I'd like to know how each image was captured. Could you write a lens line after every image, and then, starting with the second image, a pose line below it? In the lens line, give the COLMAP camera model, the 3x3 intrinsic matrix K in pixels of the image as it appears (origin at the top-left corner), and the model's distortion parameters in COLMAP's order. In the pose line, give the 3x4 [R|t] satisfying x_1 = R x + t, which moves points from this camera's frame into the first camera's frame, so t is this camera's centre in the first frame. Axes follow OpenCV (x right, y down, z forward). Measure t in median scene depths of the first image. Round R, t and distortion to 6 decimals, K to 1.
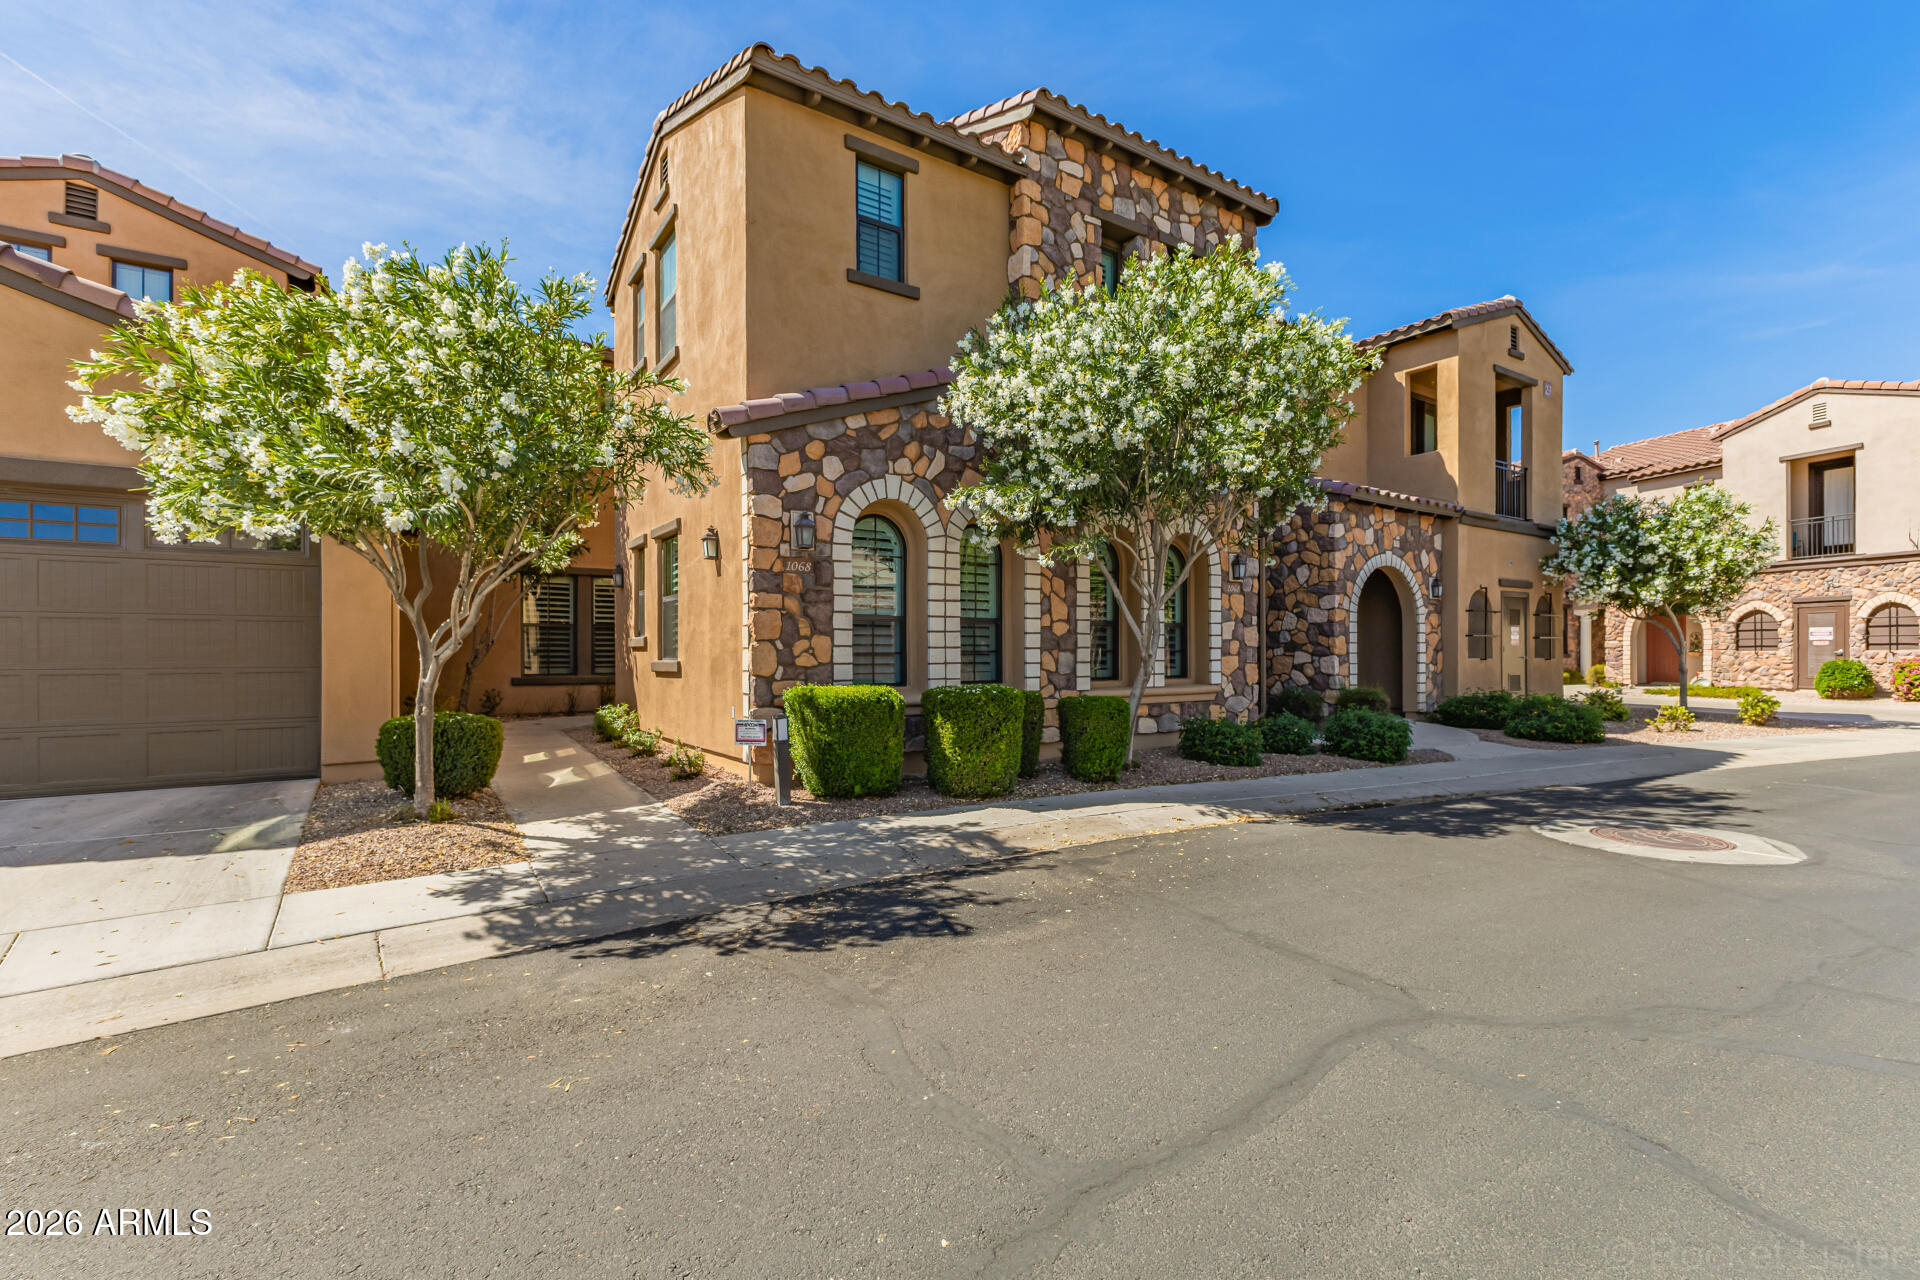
lens RADIAL K [[843.0, 0, 958.1], [0, 843.0, 642.7], [0, 0, 1]] dist [0.009513, -0.000131]
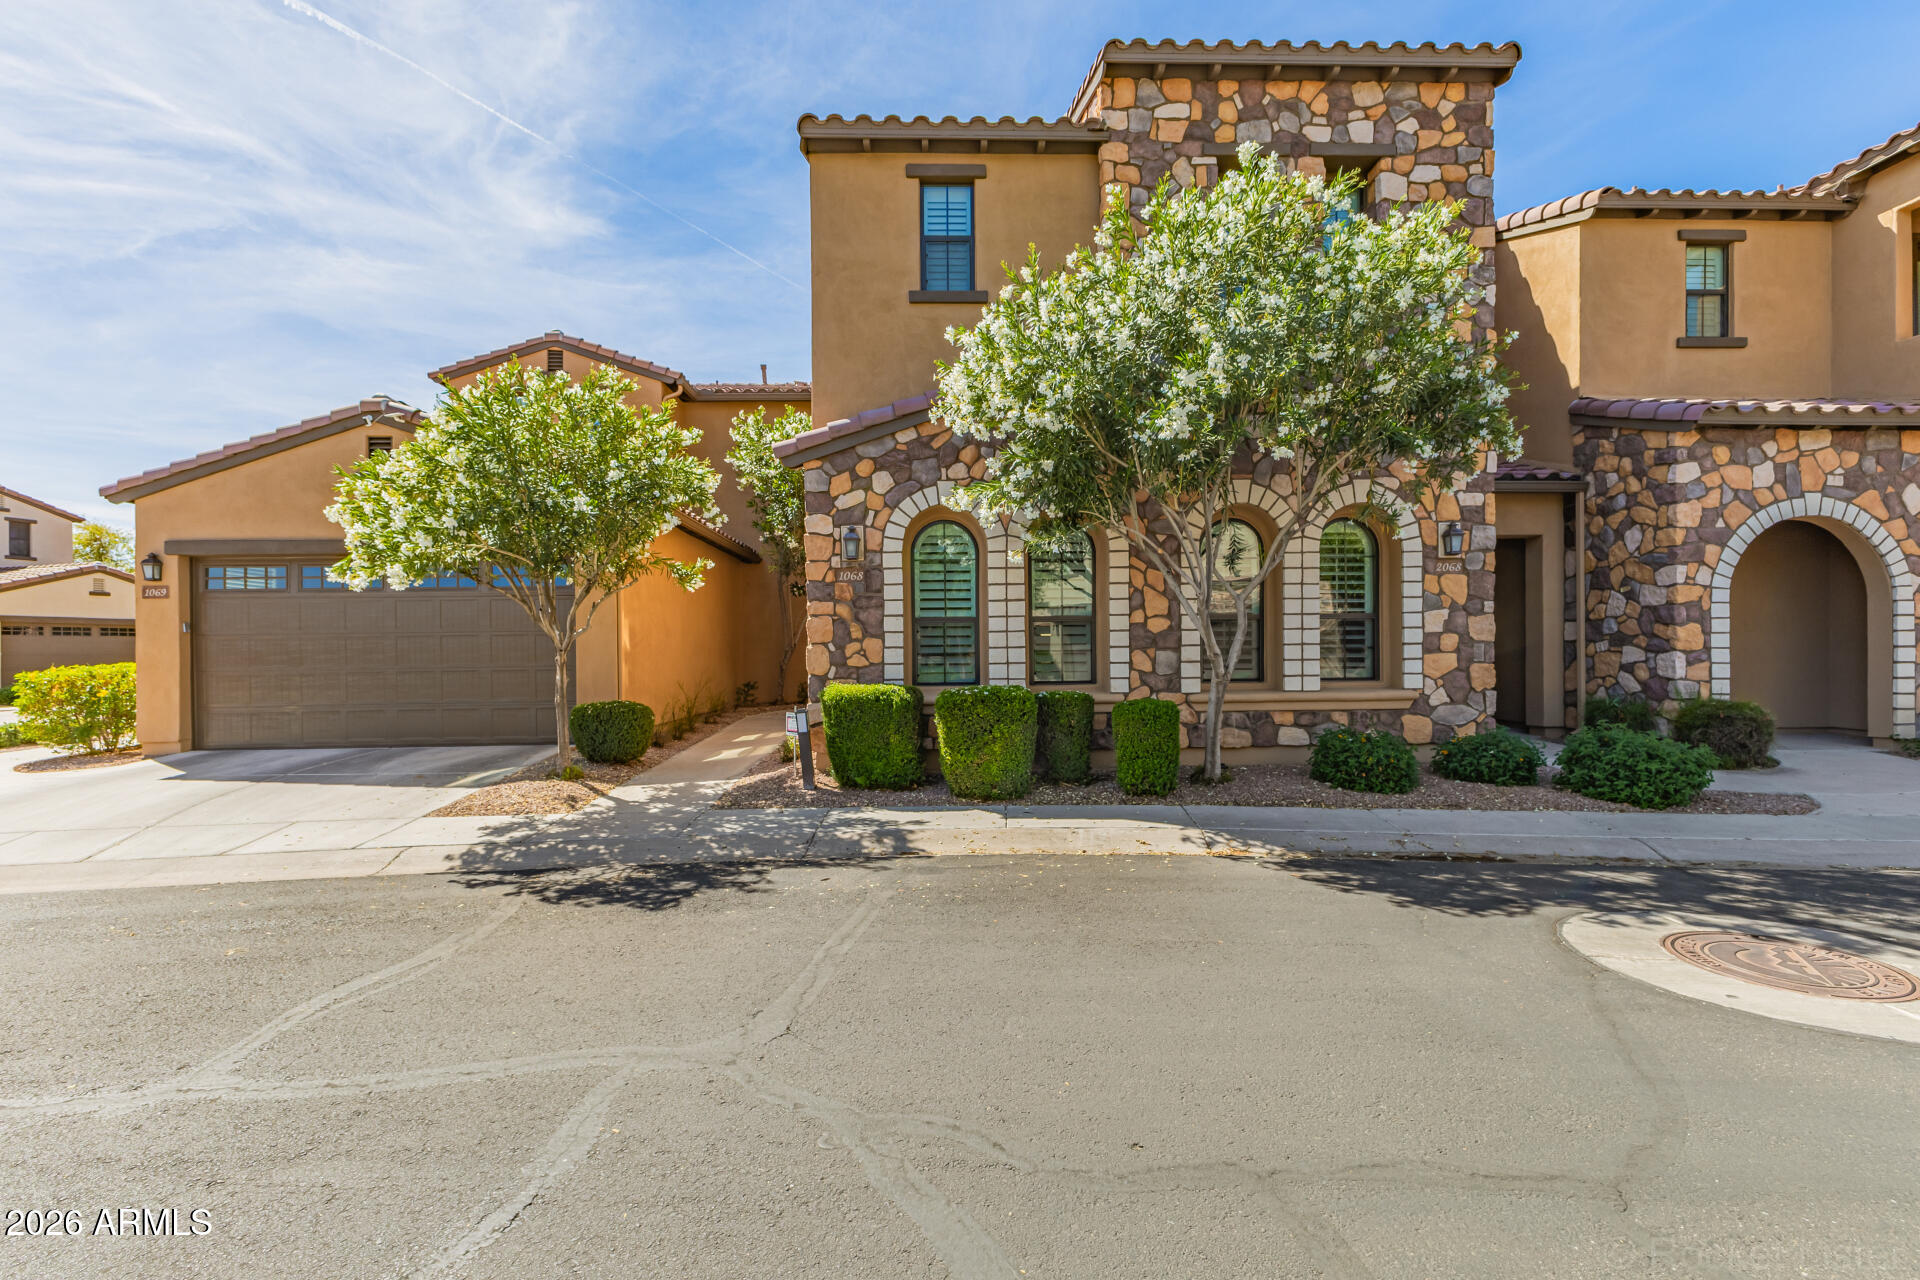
lens RADIAL K [[823.5, 0, 959.7], [0, 823.5, 648.3], [0, 0, 1]] dist [0.017533, -0.006954]
pose [[0.848767, -0.008944, -0.528692, 0.470843], [0.014309, 0.999879, 0.006056, 0.000002], [0.528574, -0.012706, 0.848792, 0.149135]]
